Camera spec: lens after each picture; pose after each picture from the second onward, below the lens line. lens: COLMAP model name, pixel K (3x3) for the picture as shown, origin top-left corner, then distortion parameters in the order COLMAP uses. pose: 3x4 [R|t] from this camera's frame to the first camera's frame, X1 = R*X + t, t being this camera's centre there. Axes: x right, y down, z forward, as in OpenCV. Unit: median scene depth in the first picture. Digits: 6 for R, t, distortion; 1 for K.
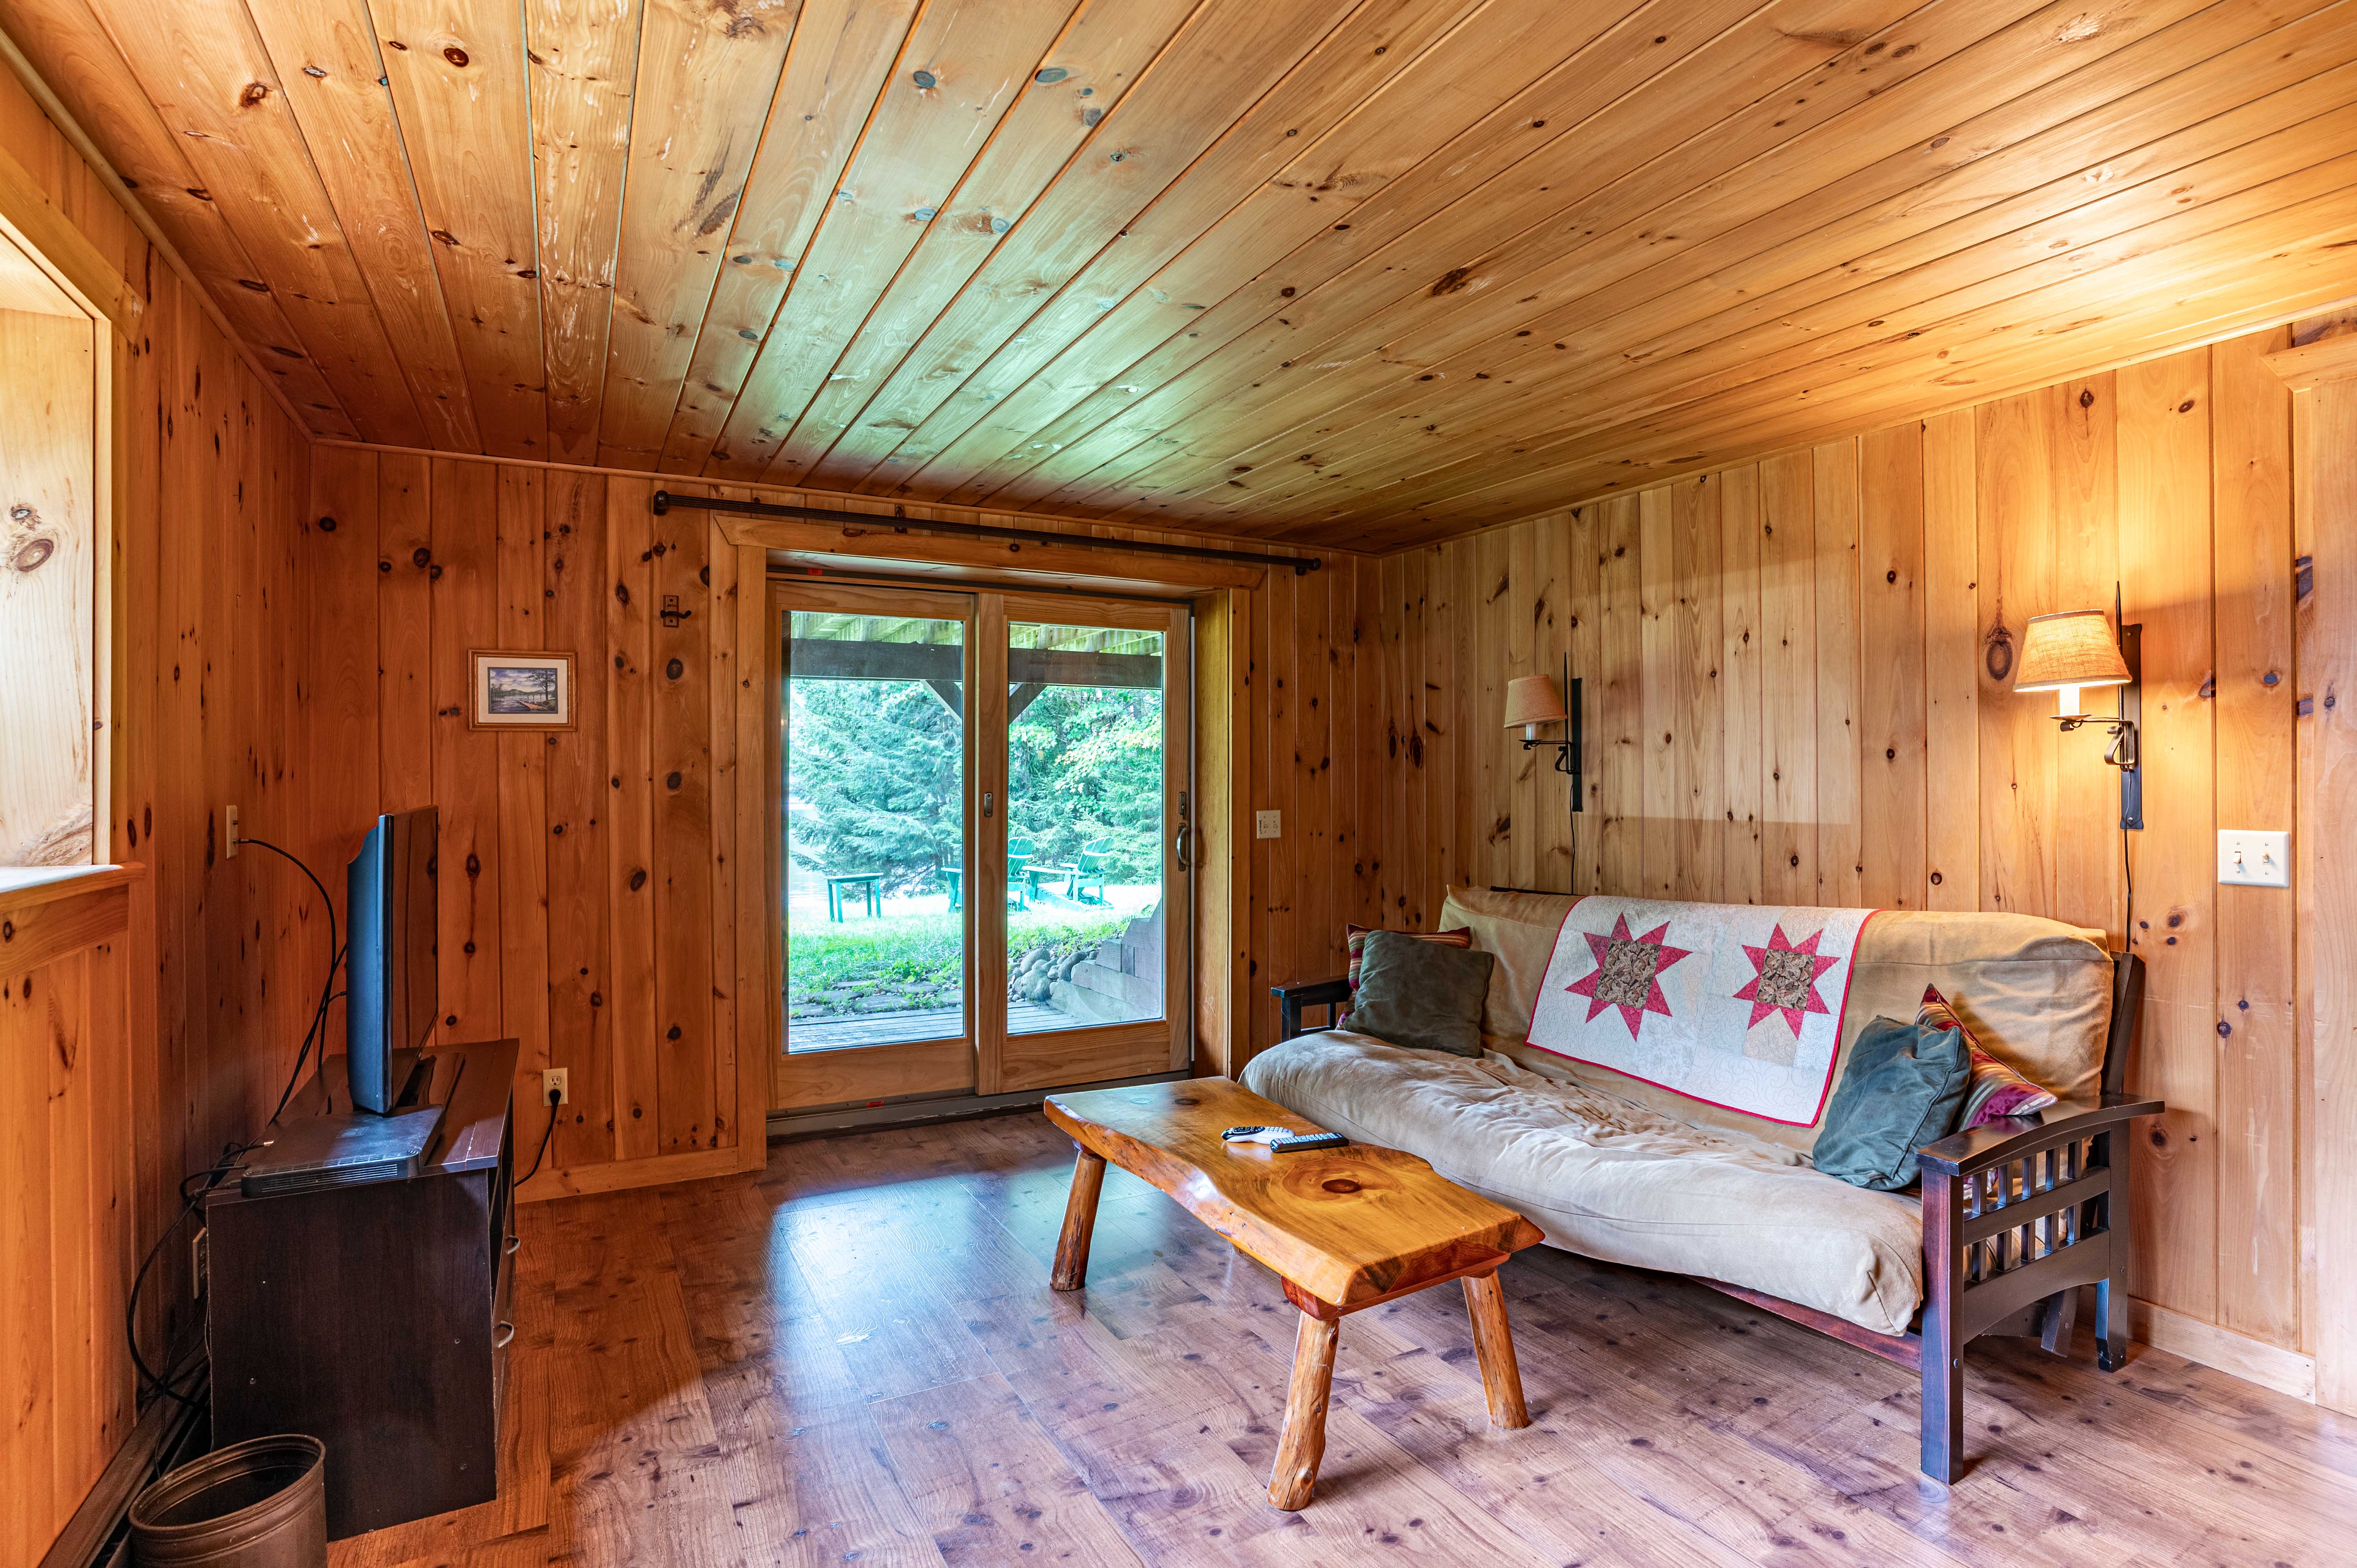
lens RADIAL K [[1198.4, 0, 1189.2], [0, 1198.4, 737.6], [0, 0, 1]] dist [-0.065809, 0.000641]
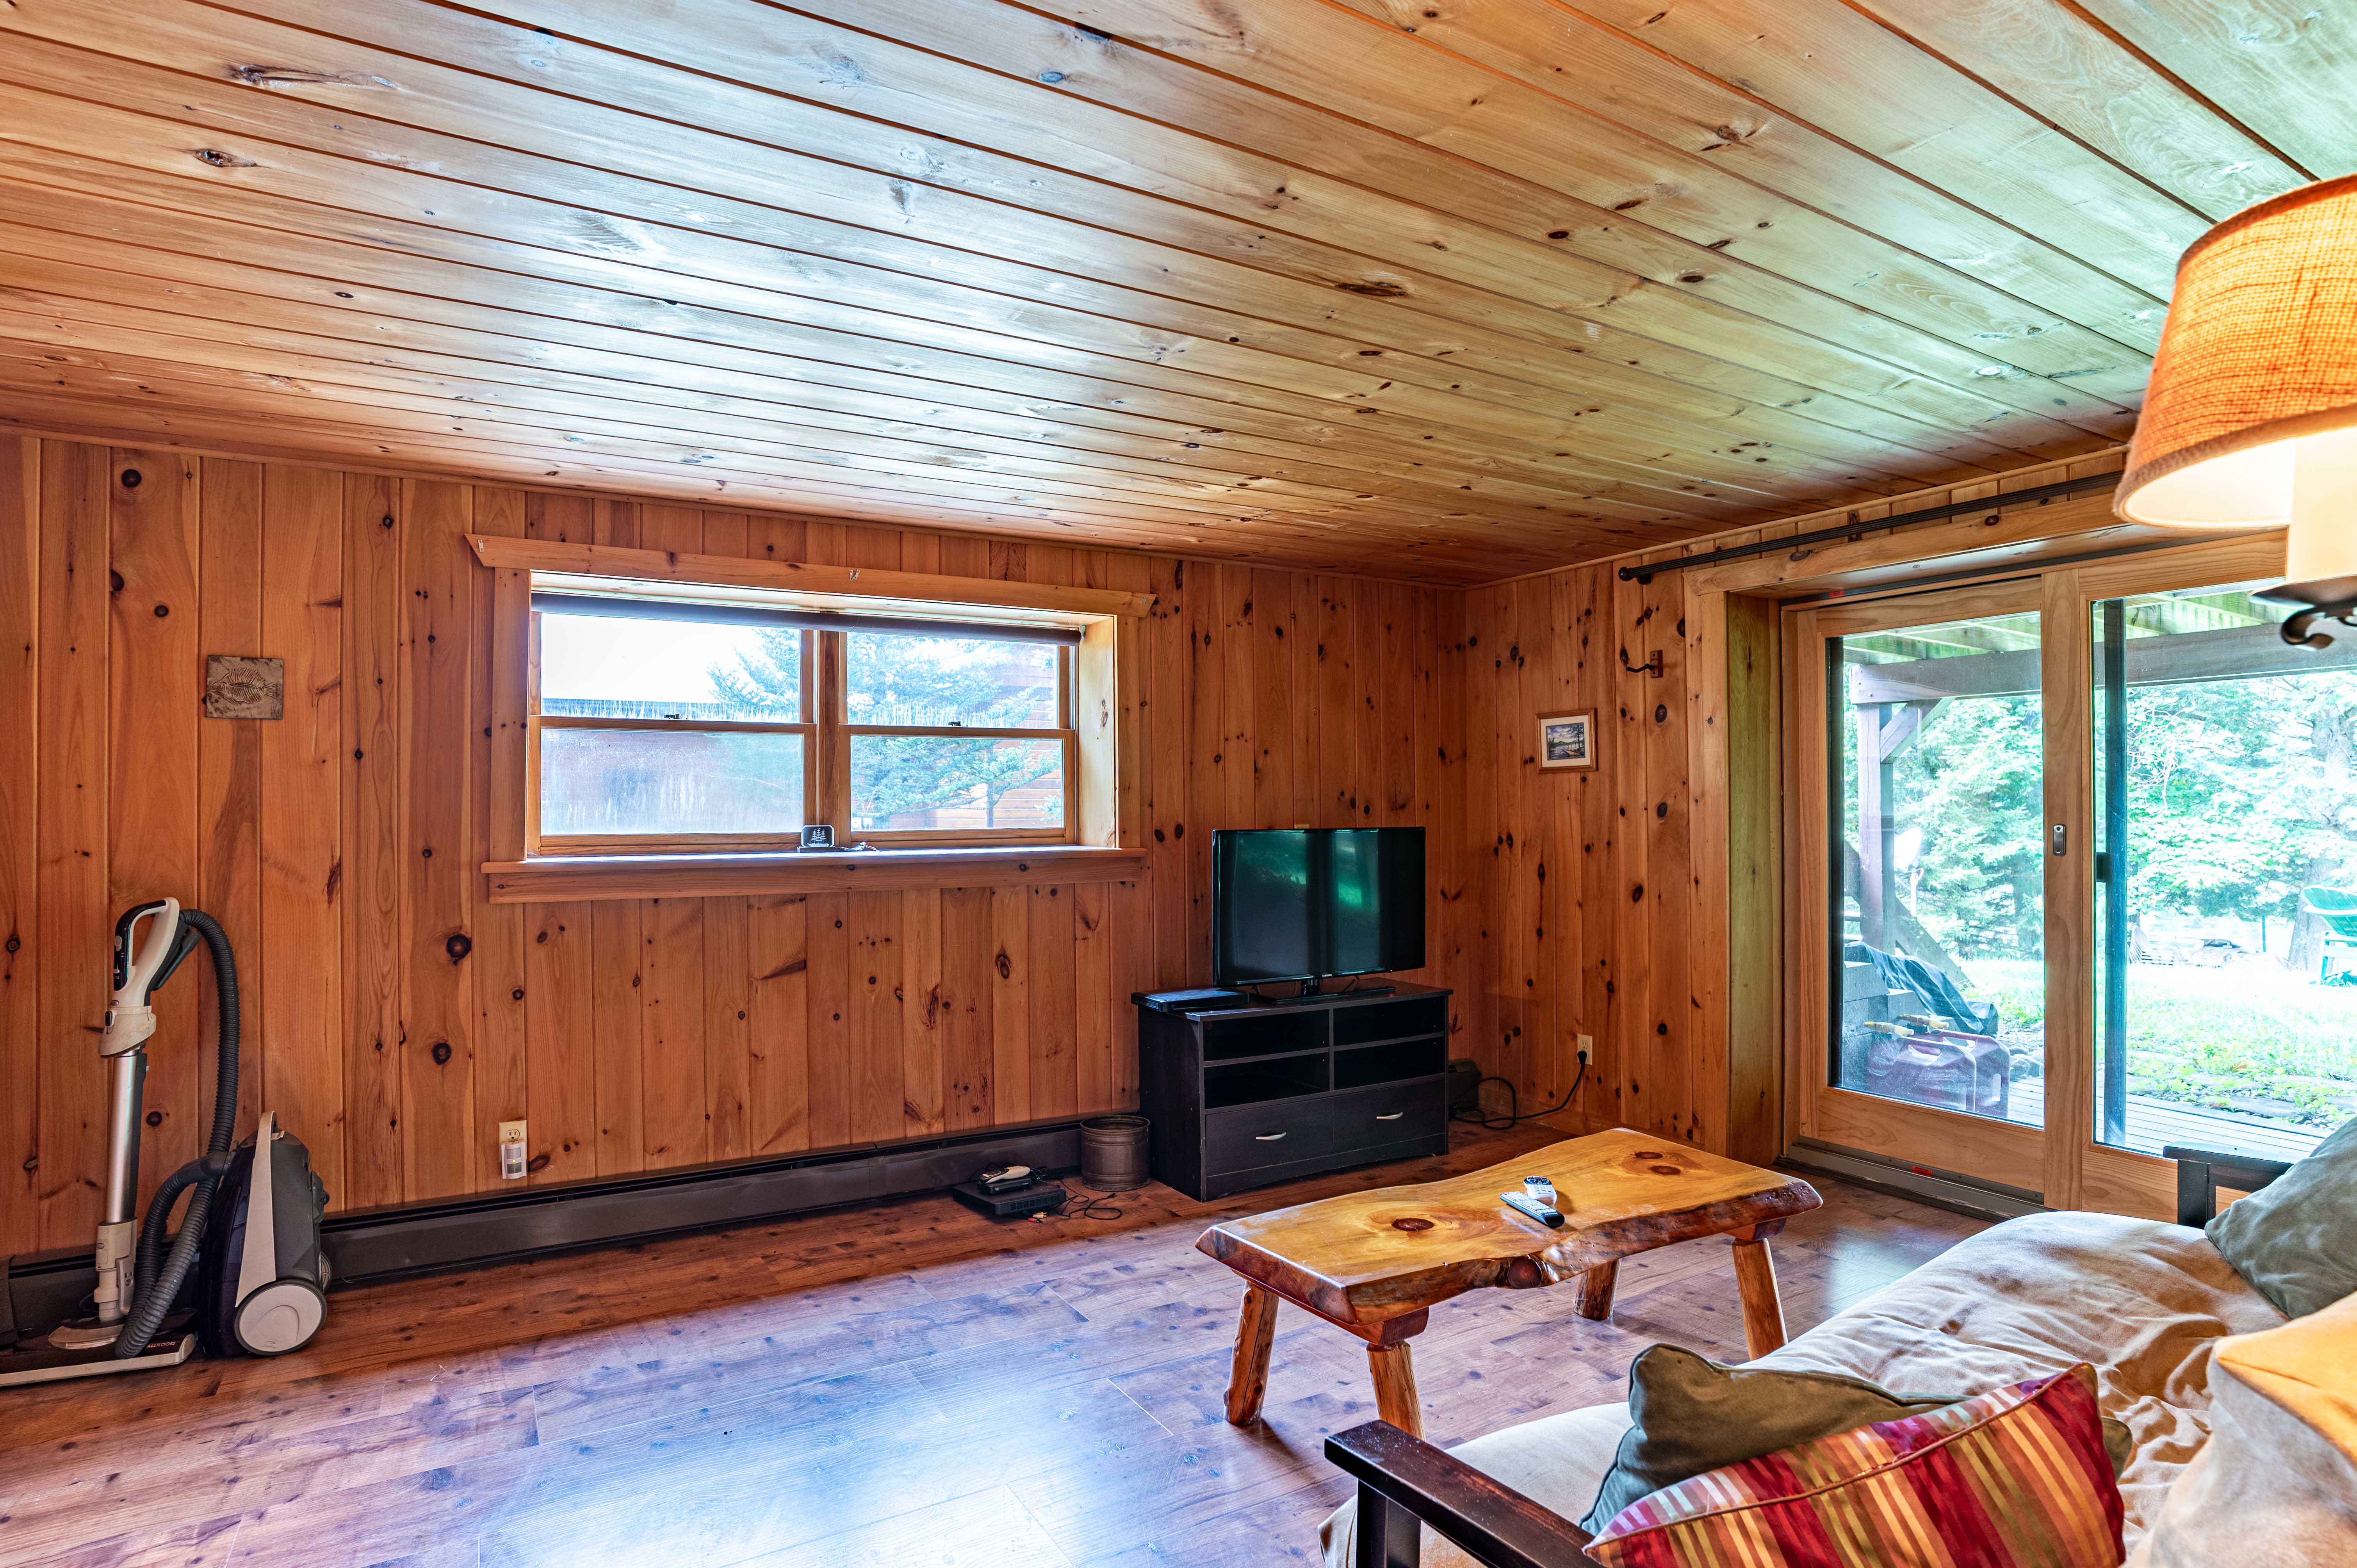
lens RADIAL K [[1198.3, 0, 1189.2], [0, 1198.3, 737.6], [0, 0, 1]] dist [-0.065809, 0.000641]
pose [[0.028380, -0.055678, -0.998045, 0.744086], [0.034009, 0.997923, -0.054704, 0.014235], [0.999018, -0.032390, 0.030215, 0.527678]]
